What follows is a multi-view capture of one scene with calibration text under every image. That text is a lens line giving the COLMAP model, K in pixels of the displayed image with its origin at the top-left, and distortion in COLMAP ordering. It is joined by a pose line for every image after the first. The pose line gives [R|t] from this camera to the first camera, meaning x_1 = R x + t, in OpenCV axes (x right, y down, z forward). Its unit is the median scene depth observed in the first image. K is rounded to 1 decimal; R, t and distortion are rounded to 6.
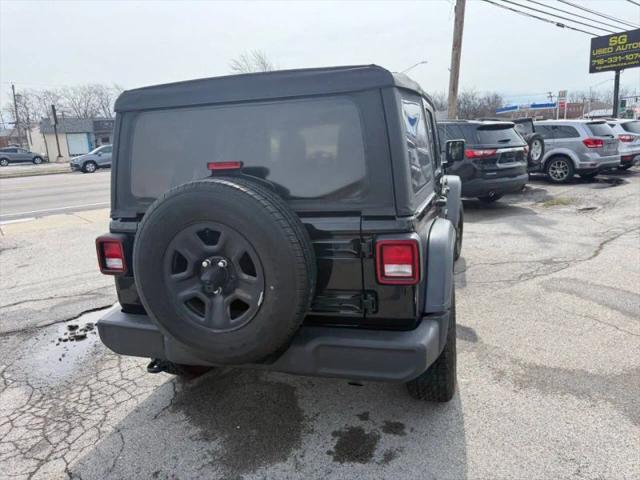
lens RADIAL K [[451.2, 0, 324.6], [0, 451.2, 237.3], [0, 0, 1]] dist [0.043013, -0.050153]
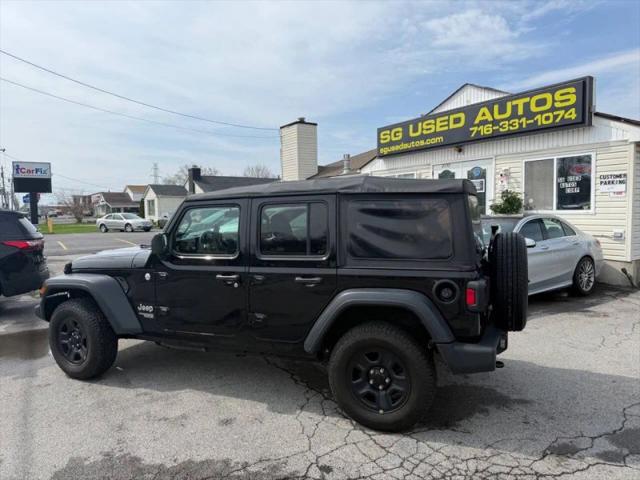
lens RADIAL K [[451.2, 0, 321.7], [0, 451.2, 238.9], [0, 0, 1]] dist [0.043013, -0.050153]
pose [[0.085311, -0.016715, 0.996214, -1.734568], [0.225422, 0.974257, -0.002957, -0.214980], [-0.970519, 0.224821, 0.086883, 1.235499]]
